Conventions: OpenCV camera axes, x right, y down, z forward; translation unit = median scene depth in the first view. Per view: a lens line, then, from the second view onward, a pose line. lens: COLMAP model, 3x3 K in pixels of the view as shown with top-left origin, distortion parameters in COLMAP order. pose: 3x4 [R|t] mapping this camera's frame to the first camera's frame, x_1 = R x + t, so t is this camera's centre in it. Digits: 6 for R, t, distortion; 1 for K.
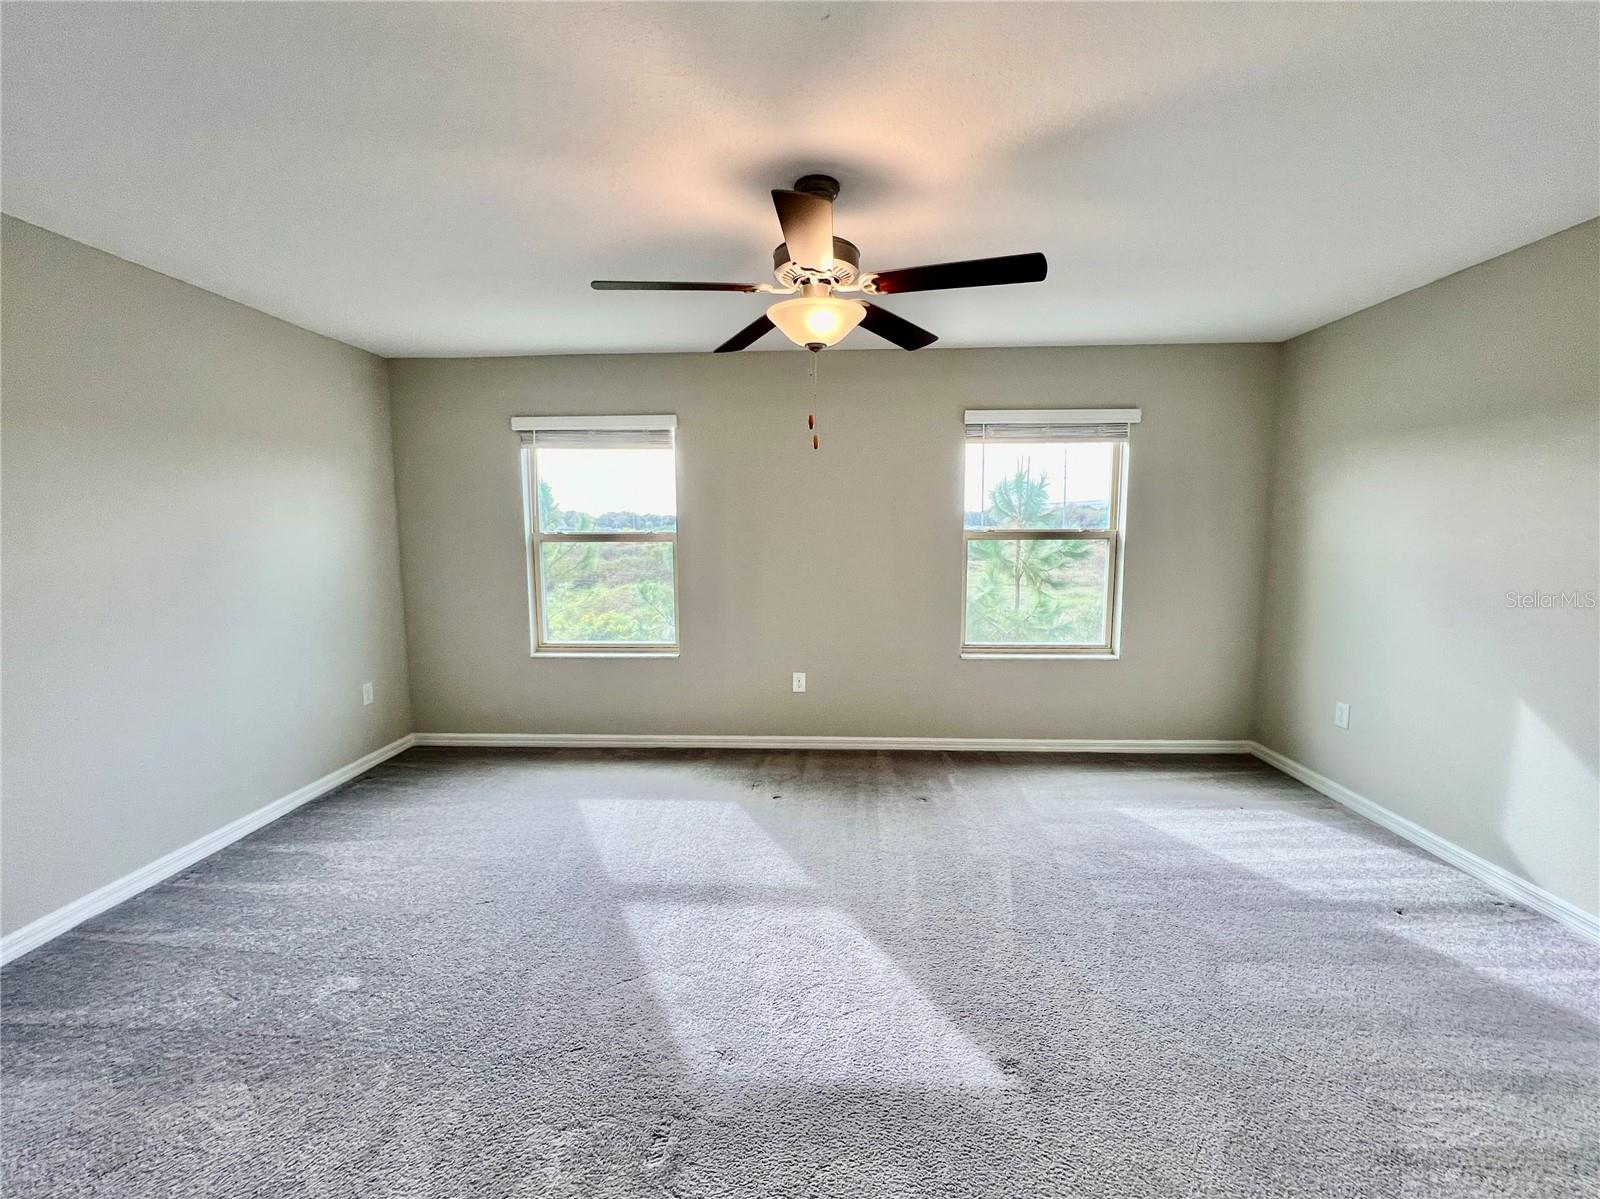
lens RADIAL K [[657.8, 0, 798.2], [0, 657.8, 592.0], [0, 0, 1]] dist [-0.001329, -0.000049]
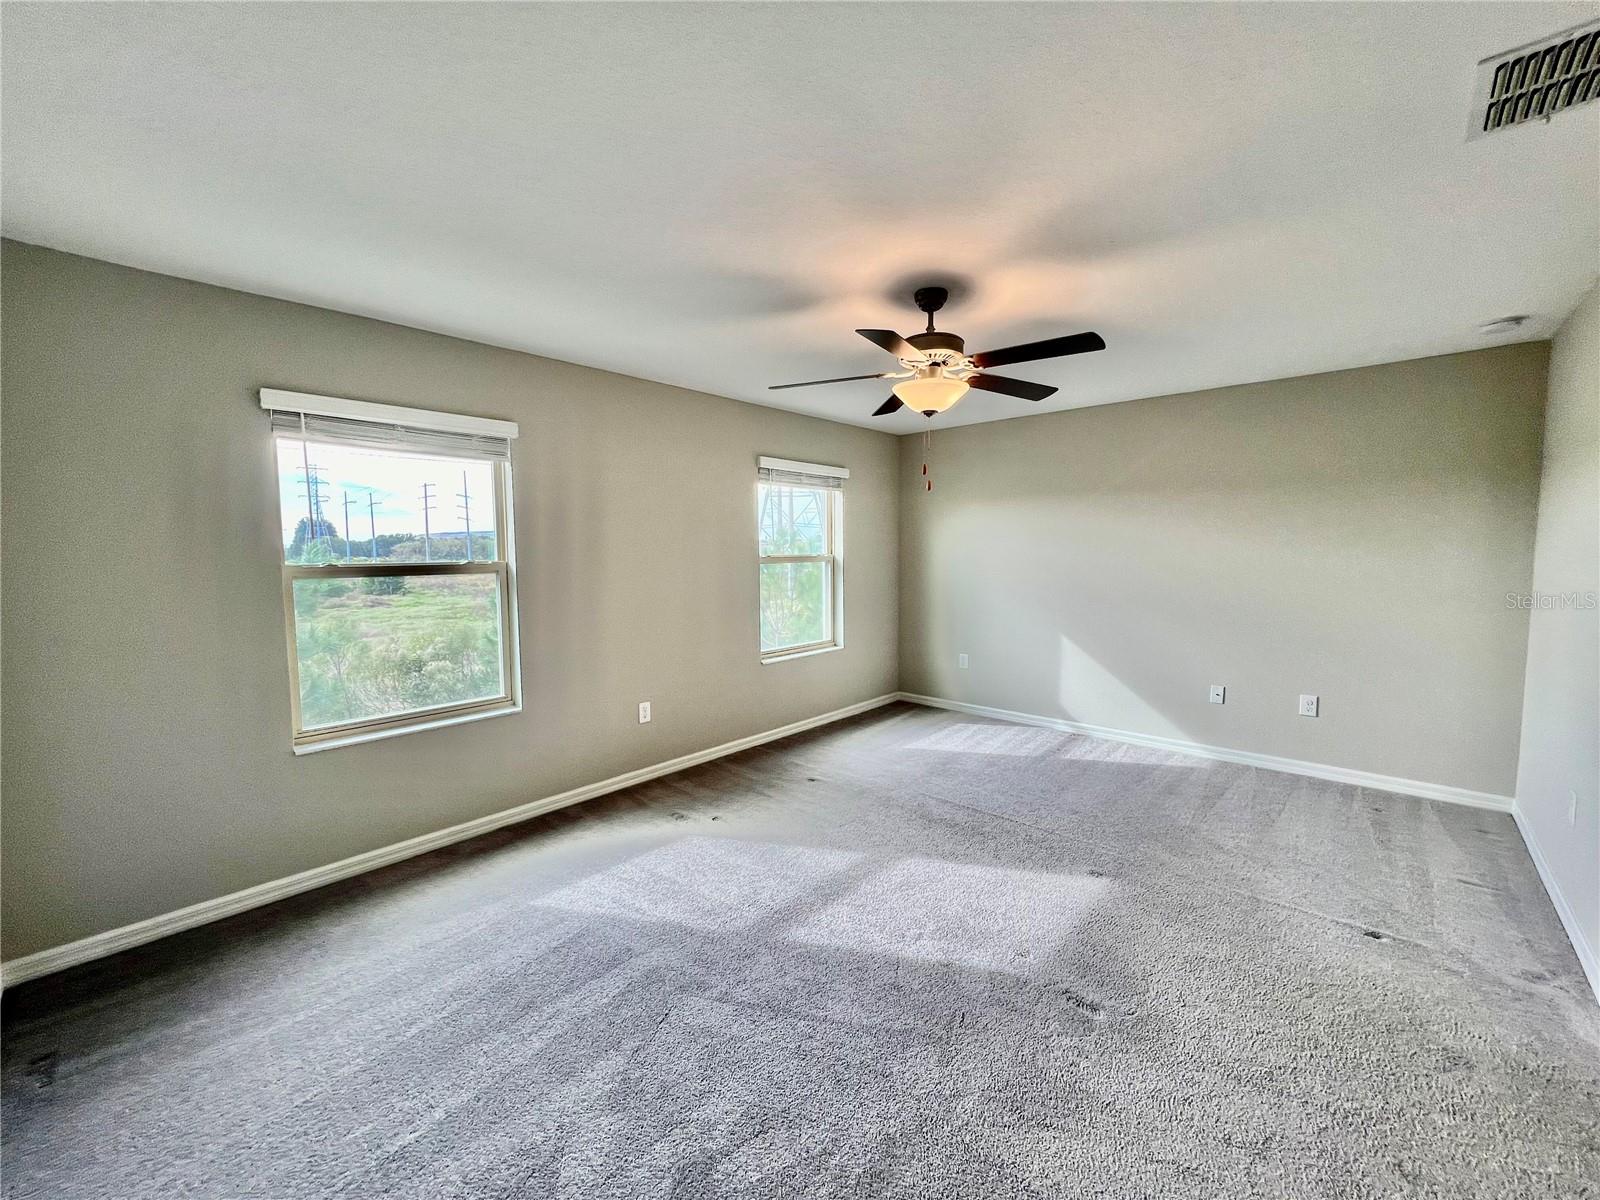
lens RADIAL K [[638.1, 0, 796.1], [0, 638.1, 595.5], [0, 0, 1]] dist [-0.000165, 0.000619]
pose [[0.645692, -0.056425, 0.761510, -0.668404], [0.084873, 0.996390, 0.001864, -0.021852], [-0.758866, 0.063428, 0.648151, 0.239199]]
